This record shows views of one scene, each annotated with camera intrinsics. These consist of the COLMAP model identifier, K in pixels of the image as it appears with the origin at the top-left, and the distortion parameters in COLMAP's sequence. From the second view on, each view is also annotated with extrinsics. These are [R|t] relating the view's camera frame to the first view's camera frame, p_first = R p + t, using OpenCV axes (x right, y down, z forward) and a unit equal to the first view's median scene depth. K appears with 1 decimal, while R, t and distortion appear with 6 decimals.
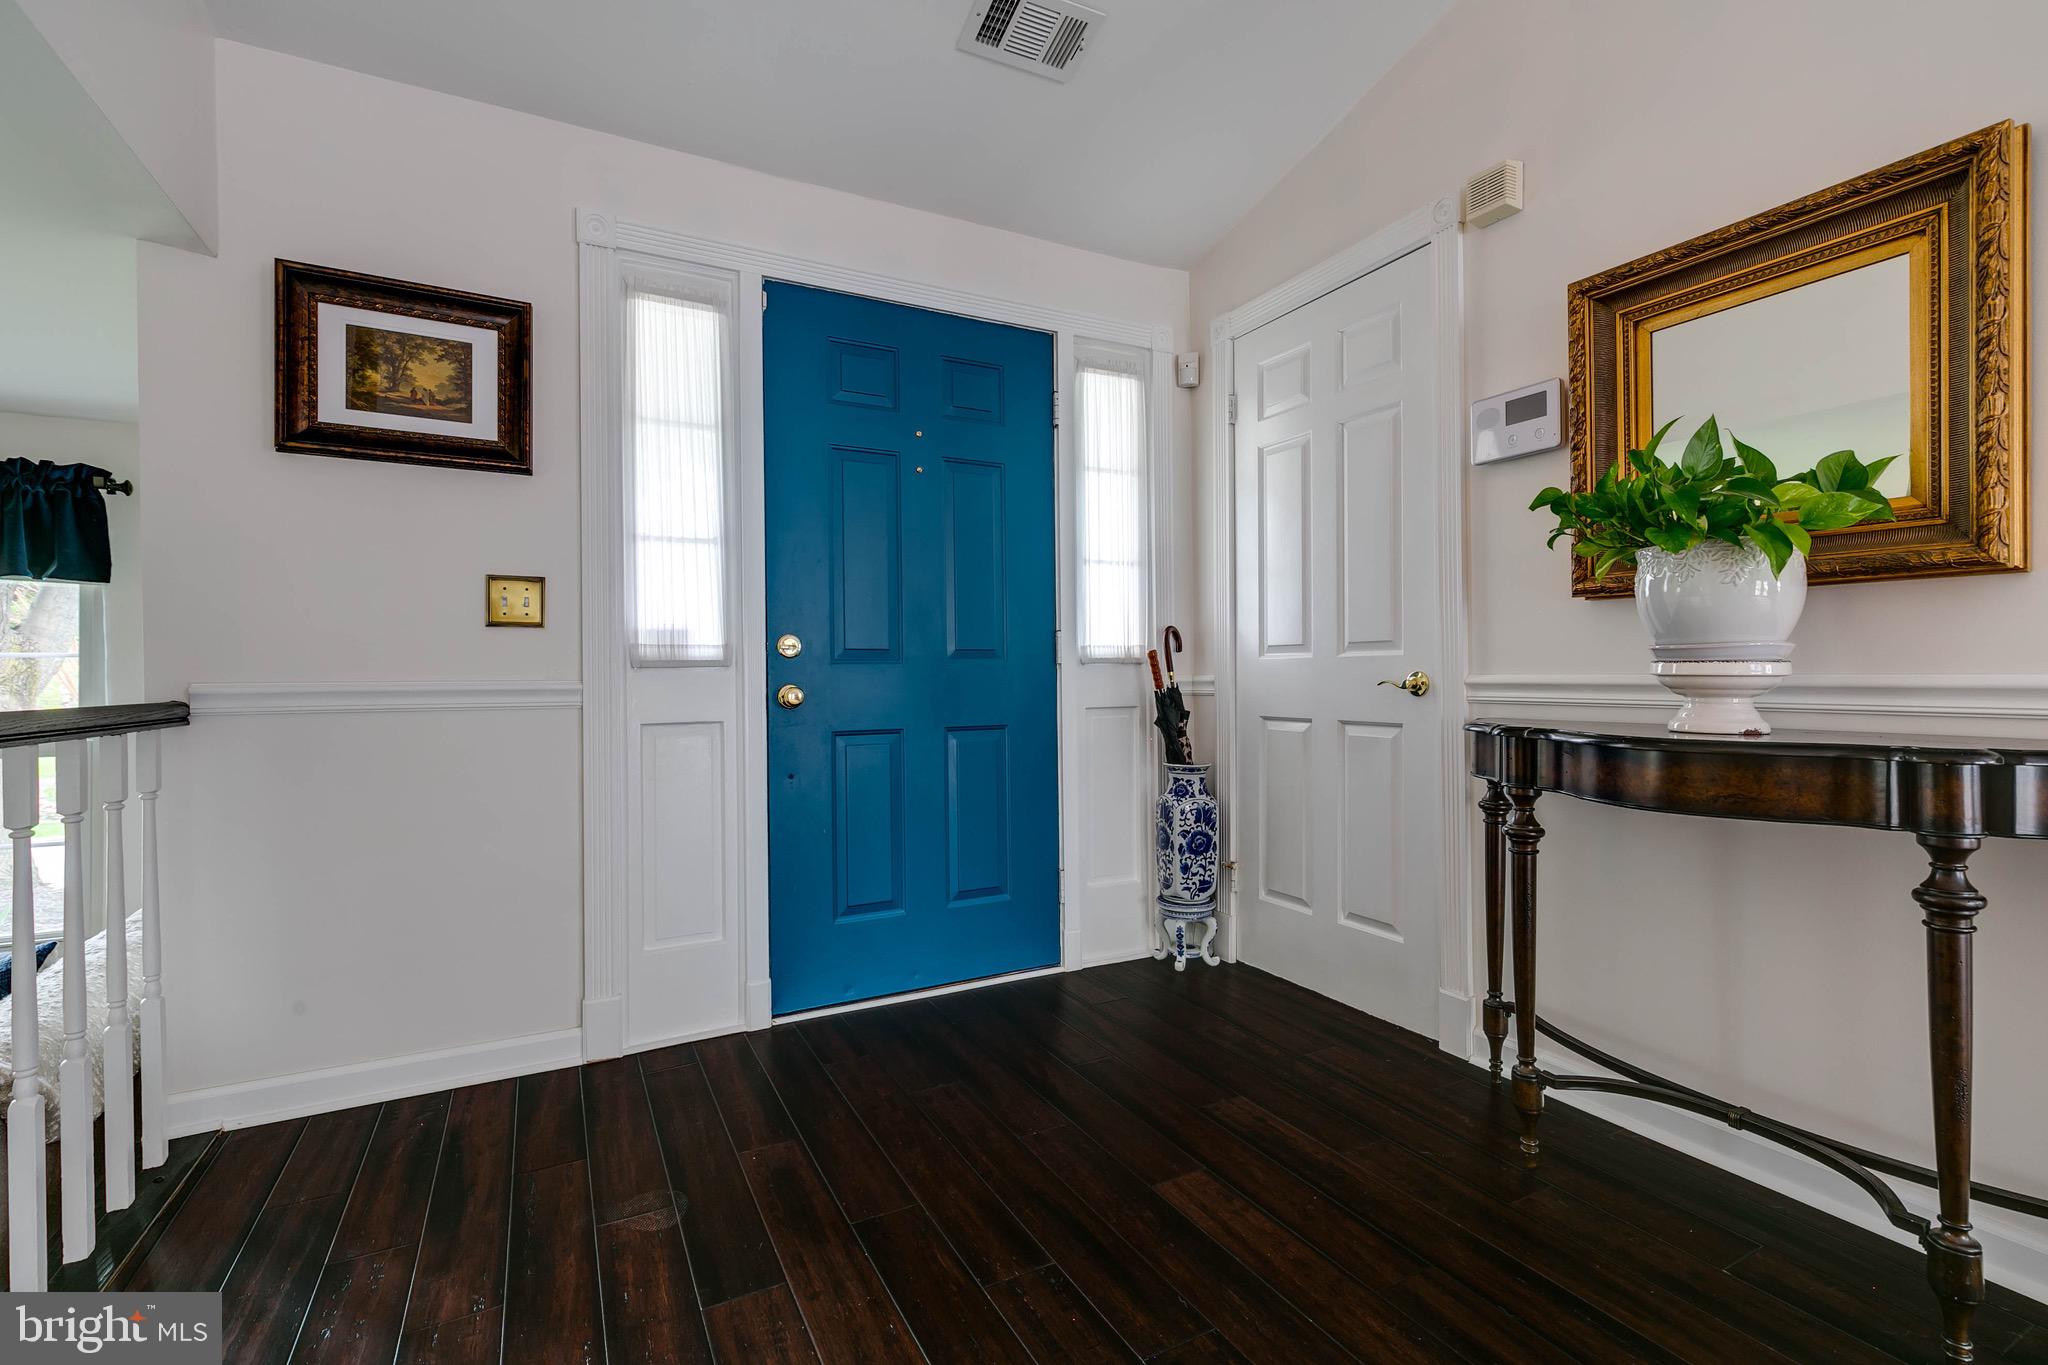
lens RADIAL K [[909.5, 0, 1027.8], [0, 909.5, 678.2], [0, 0, 1]] dist [0.002627, -0.000845]
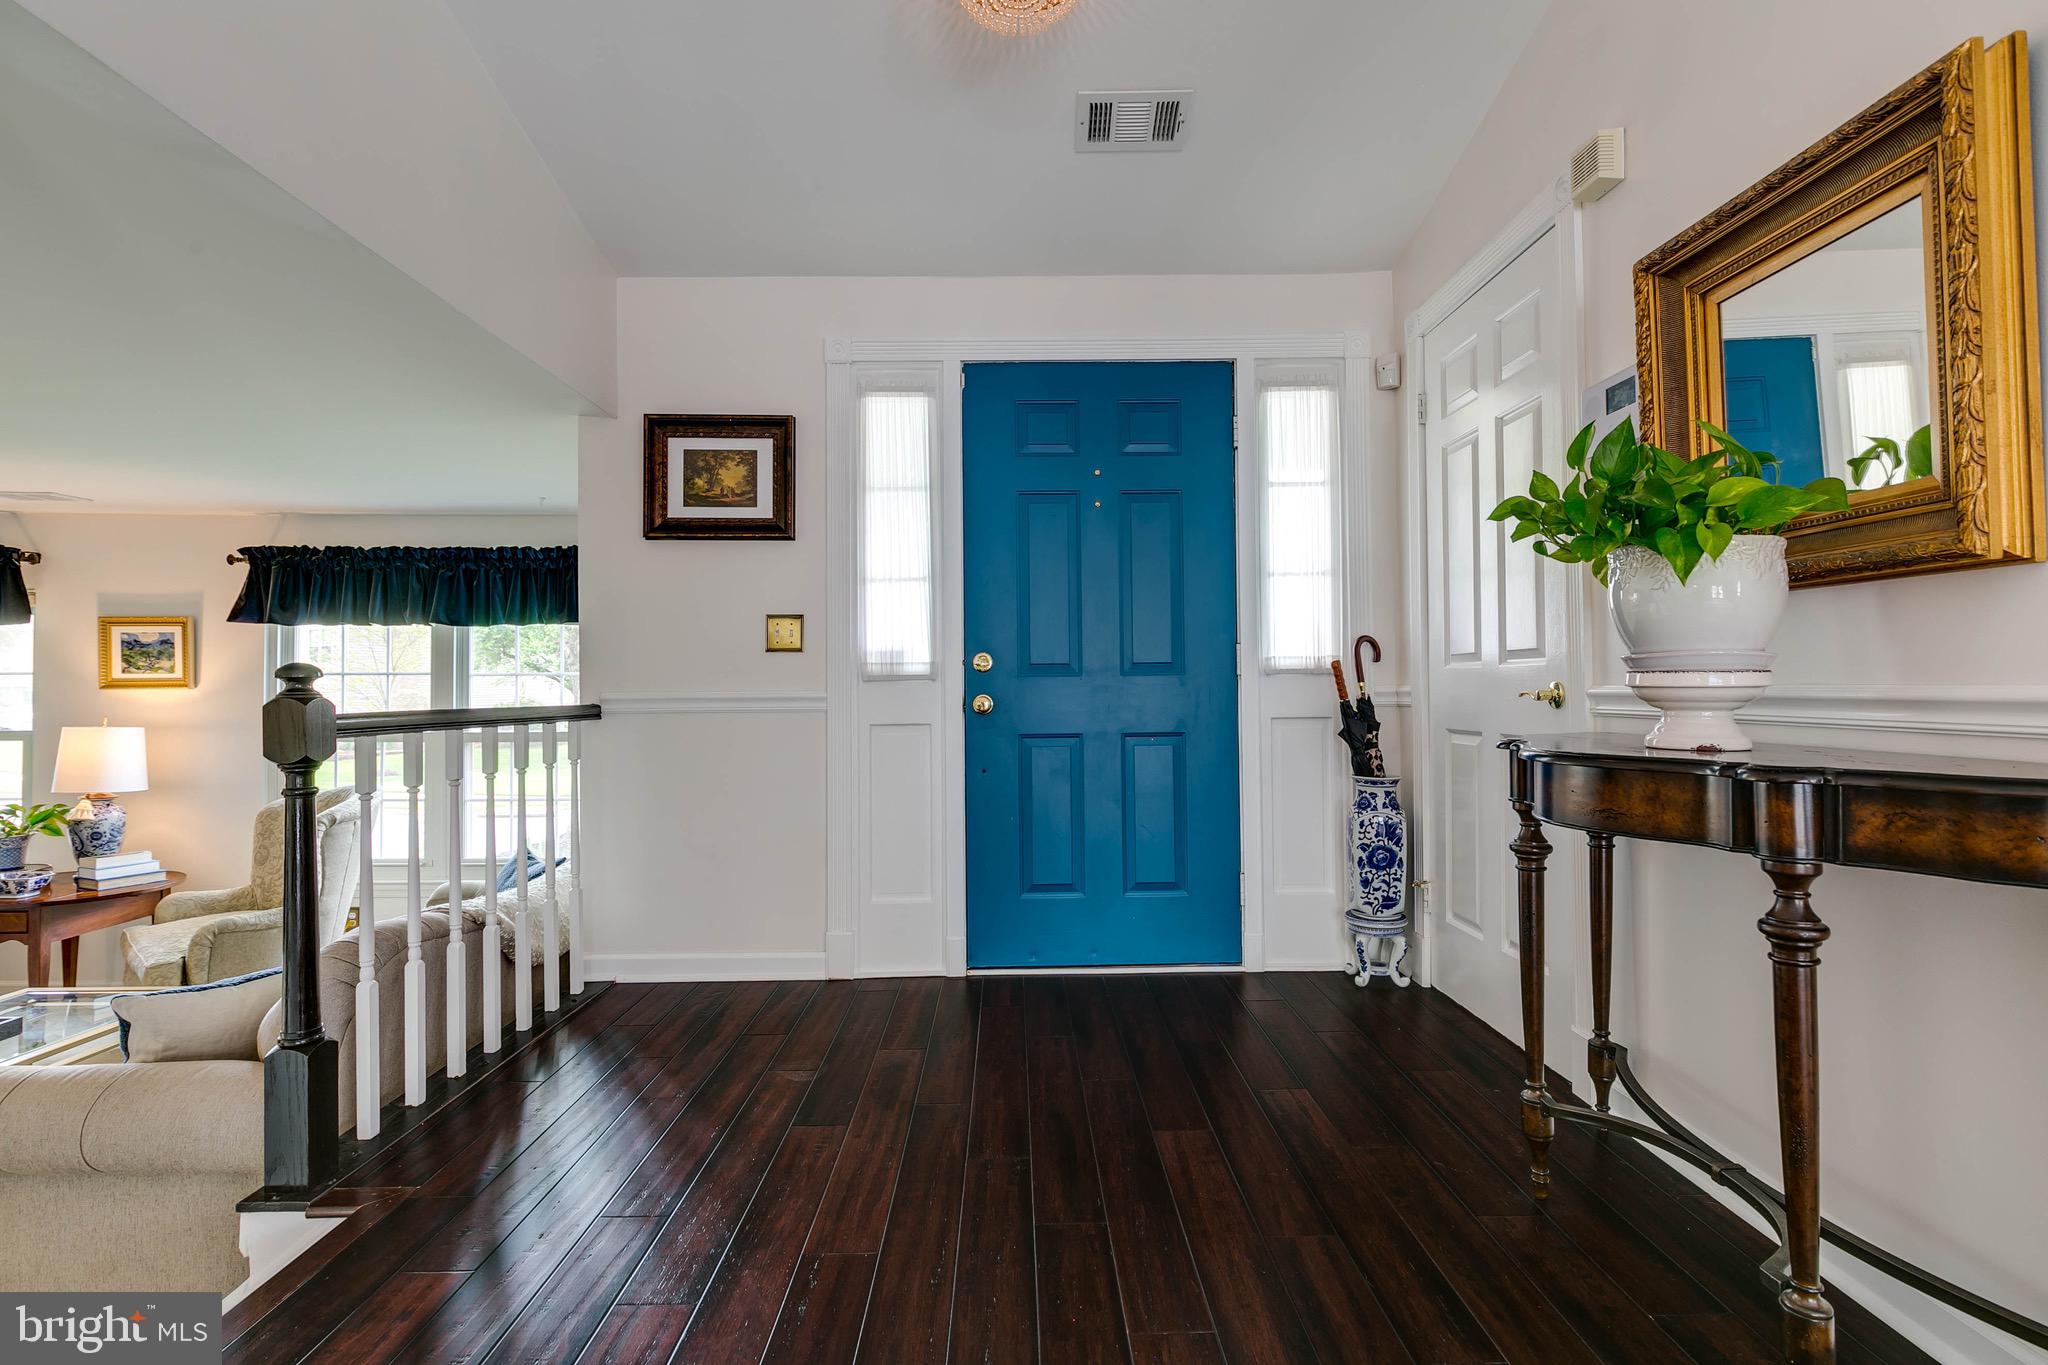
lens RADIAL K [[960.2, 0, 1027.1], [0, 960.2, 676.3], [0, 0, 1]] dist [0.001052, -0.000756]
pose [[0.891607, -0.006256, -0.452767, 0.419758], [0.000832, 0.999925, -0.012179, -0.001645], [0.452809, 0.010482, 0.891546, -0.123048]]
